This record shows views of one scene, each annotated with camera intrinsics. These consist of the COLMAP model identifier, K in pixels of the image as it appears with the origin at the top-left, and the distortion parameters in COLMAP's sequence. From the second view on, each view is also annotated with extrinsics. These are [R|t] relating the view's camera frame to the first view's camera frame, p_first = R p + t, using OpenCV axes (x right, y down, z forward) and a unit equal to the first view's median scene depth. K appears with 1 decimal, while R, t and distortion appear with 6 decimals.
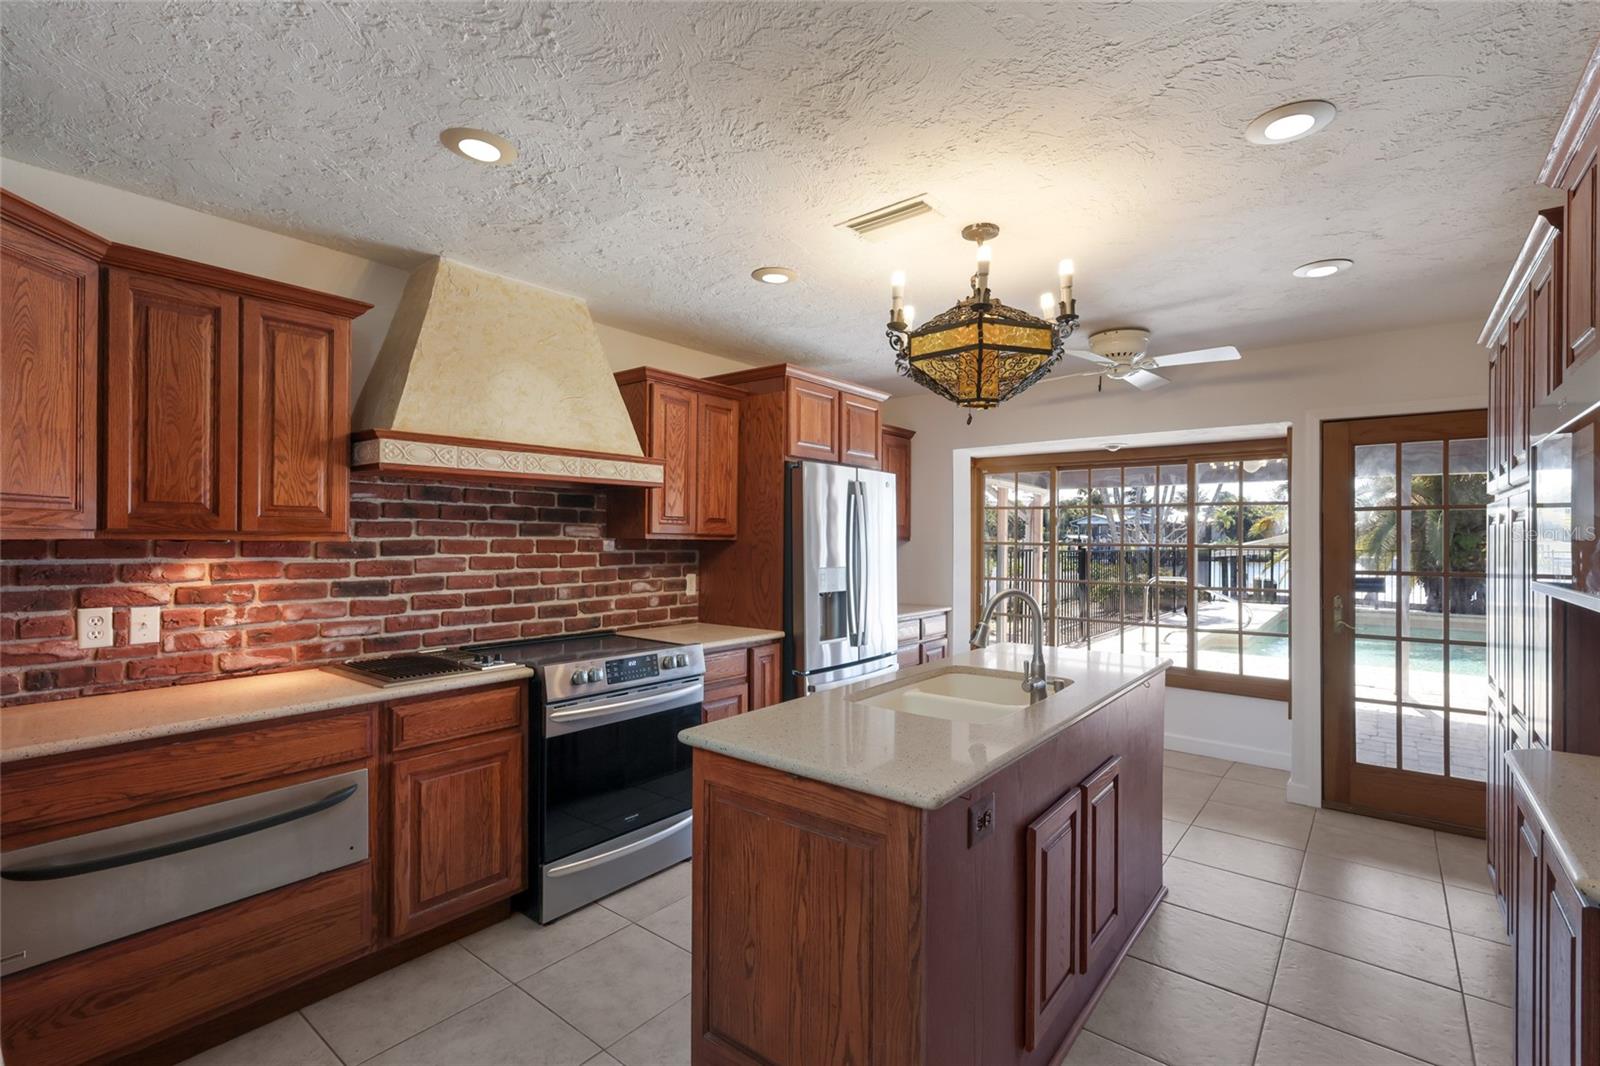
lens RADIAL K [[729.9, 0, 797.1], [0, 729.9, 537.8], [0, 0, 1]] dist [0.009914, -0.000245]
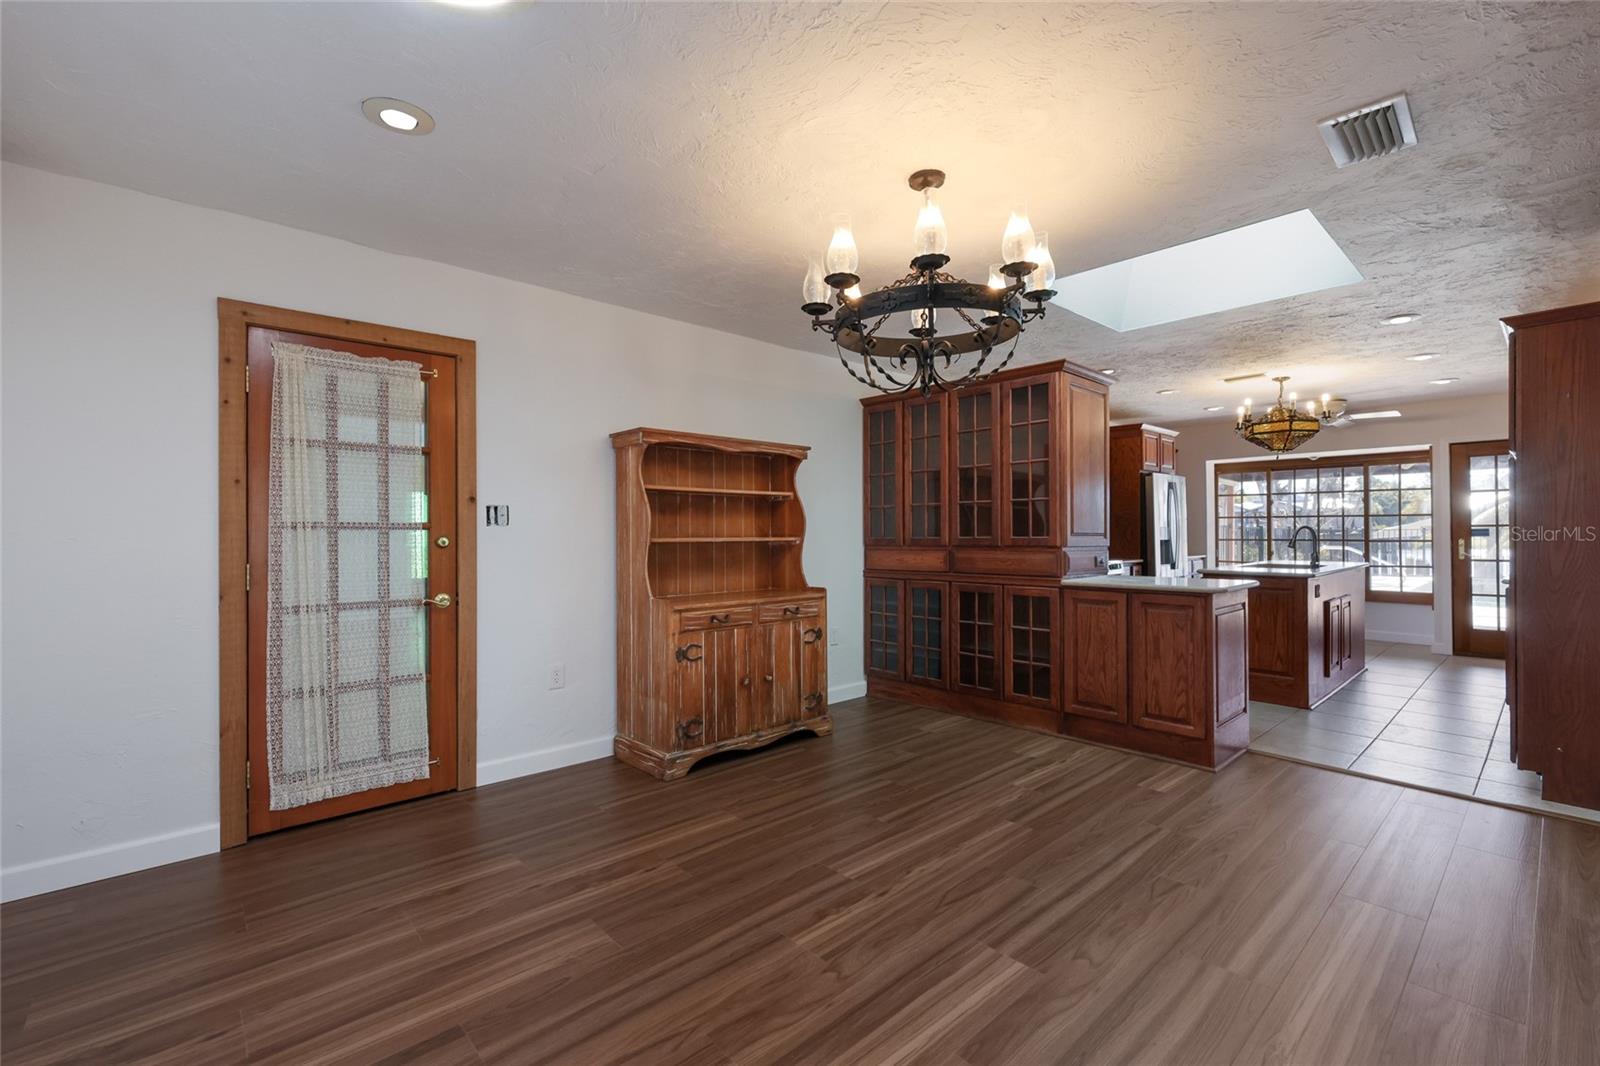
lens RADIAL K [[699.2, 0, 801.6], [0, 699.2, 531.0], [0, 0, 1]] dist [0.003961, -0.001847]
pose [[0.988580, -0.012344, -0.150194, -0.720115], [0.011758, 0.999919, -0.004786, 0.055624], [0.150241, 0.002965, 0.988645, -1.121338]]
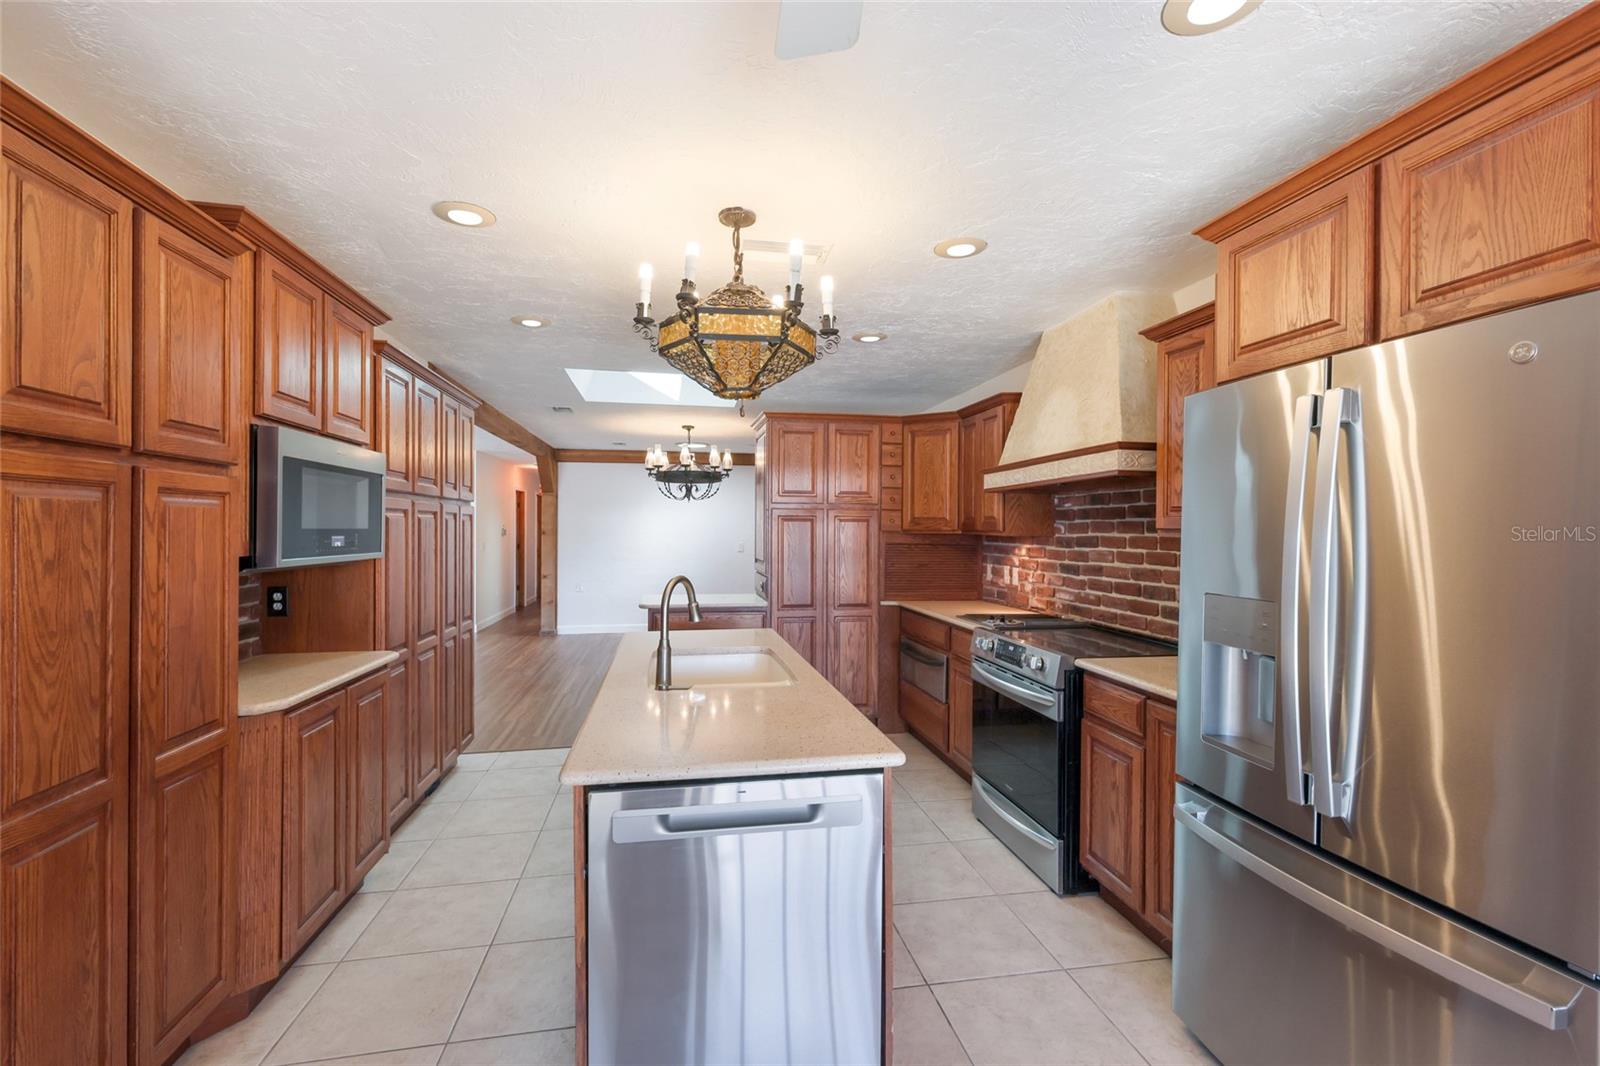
lens RADIAL K [[699.2, 0, 809.9], [0, 699.2, 534.6], [0, 0, 1]] dist [0.003961, -0.001847]
pose [[-0.647097, -0.004952, -0.762391, 0.664857], [-0.011756, 0.999925, 0.003483, 0.001952], [0.762317, 0.011216, -0.647107, 1.252408]]
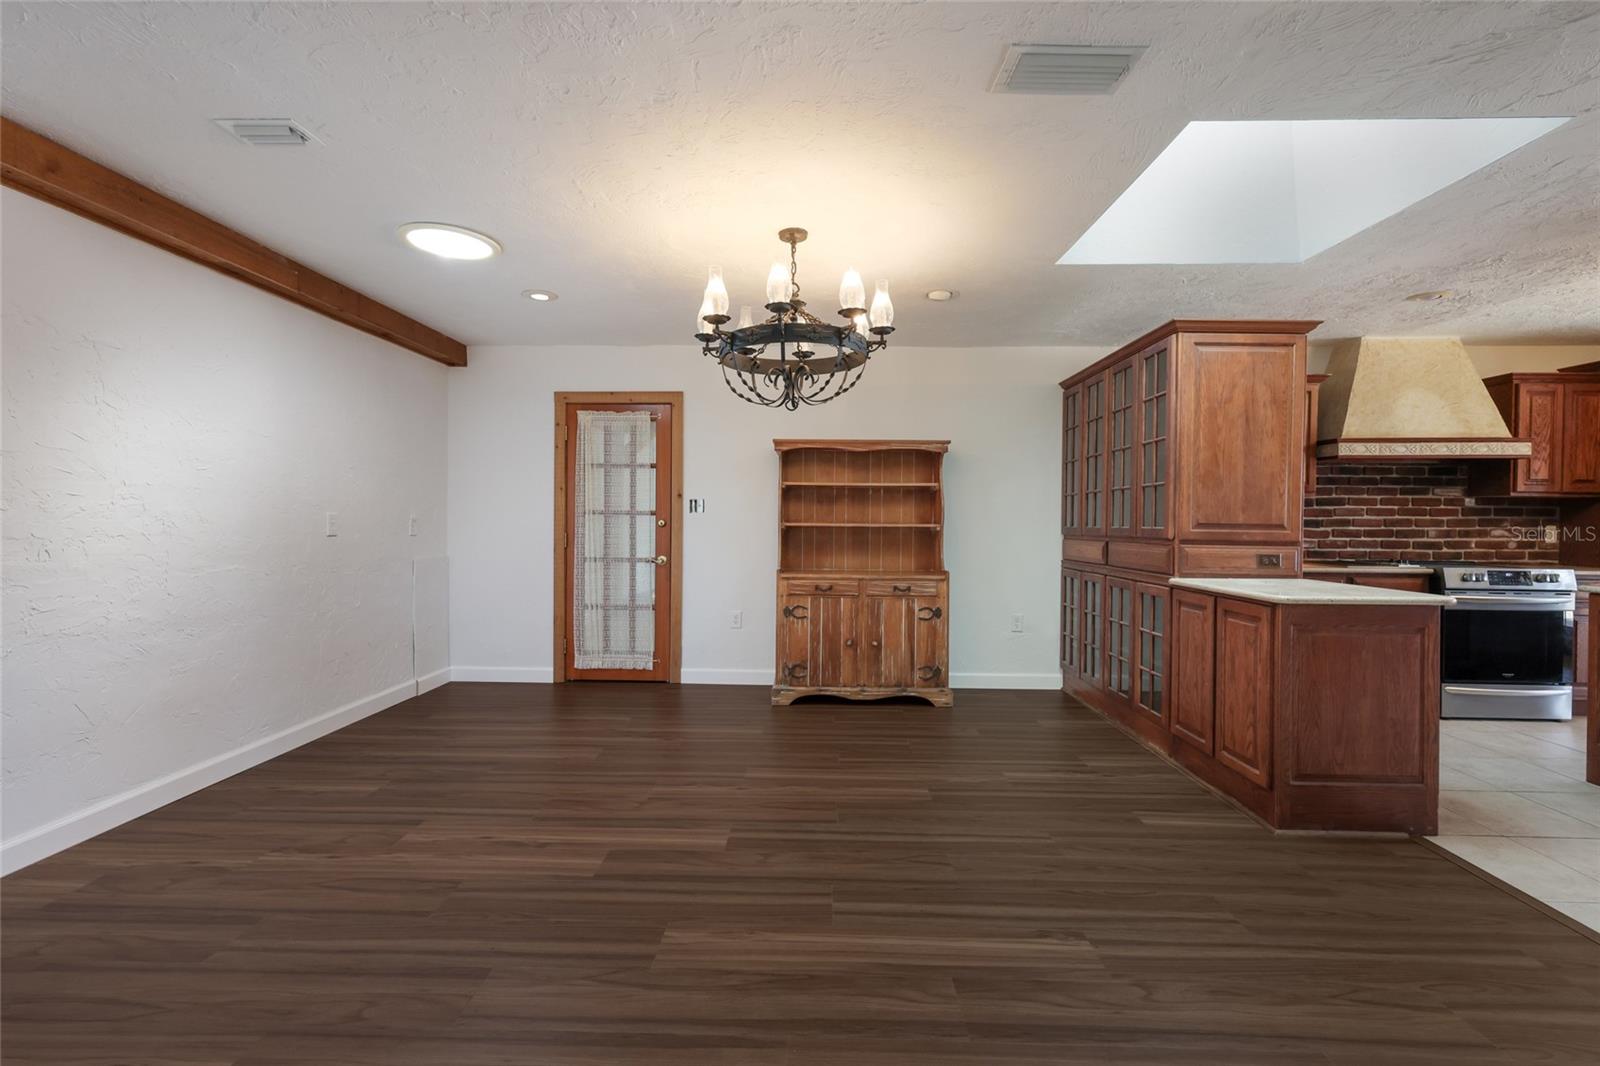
lens RADIAL K [[699.2, 0, 792.8], [0, 699.2, 525.1], [0, 0, 1]] dist [0.003961, -0.001847]
pose [[0.606649, 0.006365, -0.794944, 0.025996], [-0.002530, 0.999978, 0.006076, 0.054801], [0.794966, -0.001675, 0.606652, -0.935790]]
